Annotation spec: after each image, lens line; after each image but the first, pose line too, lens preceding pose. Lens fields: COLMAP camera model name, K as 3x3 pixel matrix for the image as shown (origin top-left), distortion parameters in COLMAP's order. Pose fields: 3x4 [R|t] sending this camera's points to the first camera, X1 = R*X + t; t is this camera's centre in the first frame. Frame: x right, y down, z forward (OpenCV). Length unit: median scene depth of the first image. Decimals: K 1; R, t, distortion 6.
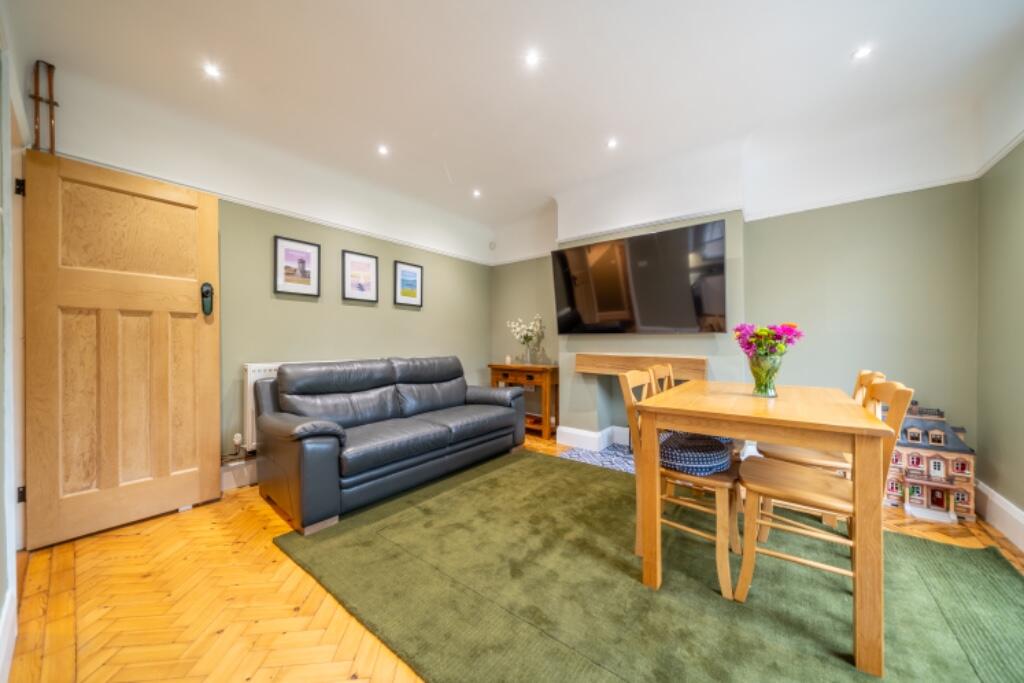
lens RADIAL K [[354.1, 0, 516.7], [0, 354.1, 340.2], [0, 0, 1]] dist [-0.007131, -0.000402]
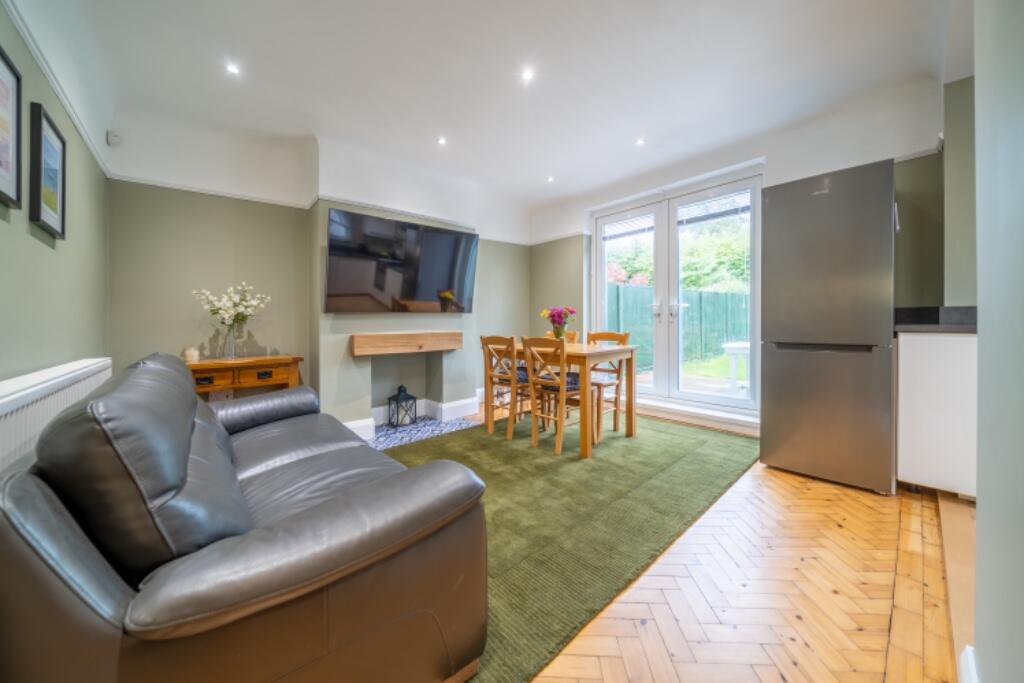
lens RADIAL K [[354.1, 0, 509.0], [0, 354.1, 320.8], [0, 0, 1]] dist [-0.007131, -0.000402]
pose [[0.181544, -0.009747, 0.983335, -0.747546], [0.012546, 0.999892, 0.007595, 0.001986], [-0.983303, 0.010958, 0.181646, 0.563555]]
